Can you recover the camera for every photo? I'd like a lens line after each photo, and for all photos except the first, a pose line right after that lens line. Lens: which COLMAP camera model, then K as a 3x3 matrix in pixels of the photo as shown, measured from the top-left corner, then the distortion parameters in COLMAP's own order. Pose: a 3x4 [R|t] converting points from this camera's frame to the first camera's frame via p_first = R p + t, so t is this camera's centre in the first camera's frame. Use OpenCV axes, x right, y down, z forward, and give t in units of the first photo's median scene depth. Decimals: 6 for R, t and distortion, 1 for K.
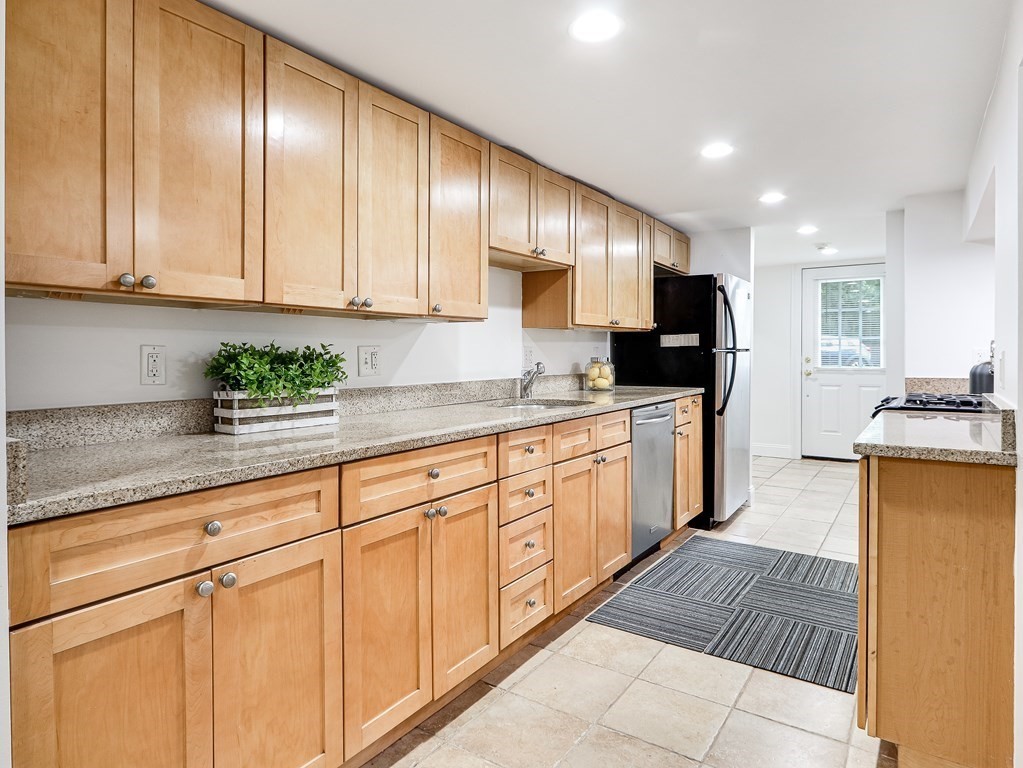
lens RADIAL K [[603.4, 0, 511.5], [0, 603.4, 384.0], [0, 0, 1]] dist [0.002117, -0.000185]
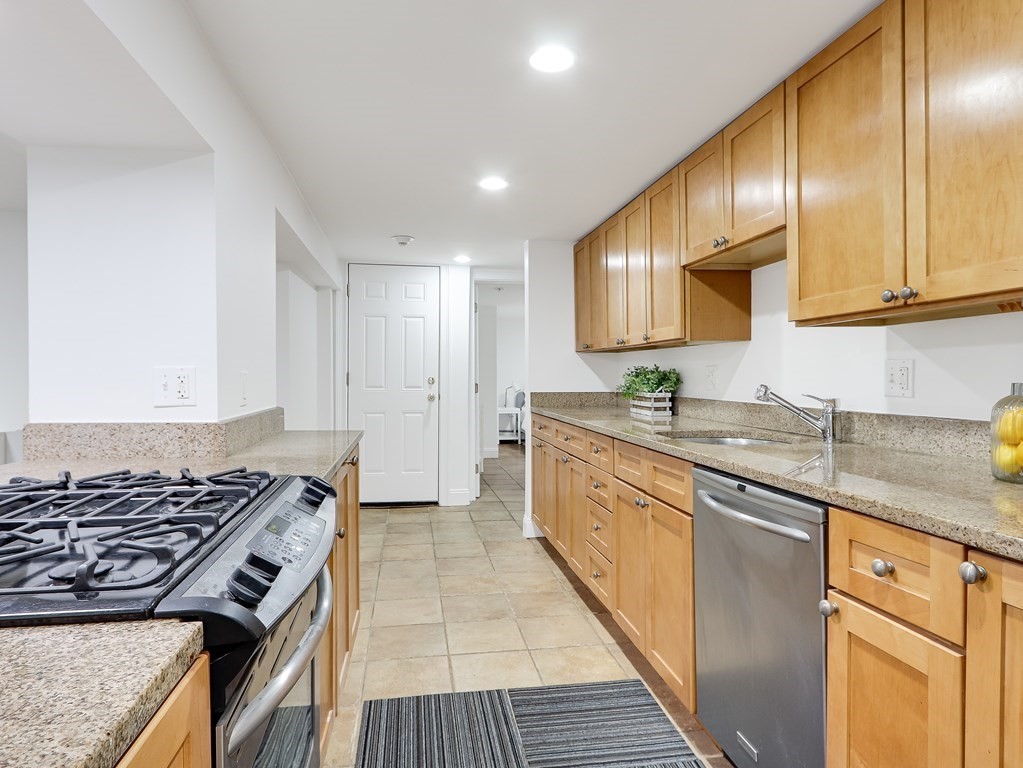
lens RADIAL K [[603.4, 0, 511.5], [0, 603.4, 384.0], [0, 0, 1]] dist [0.002117, -0.000185]
pose [[-0.715821, 0.024799, -0.697843, 0.941530], [-0.025974, 0.997732, 0.062098, -0.094038], [0.697800, 0.062577, -0.713554, 1.617355]]
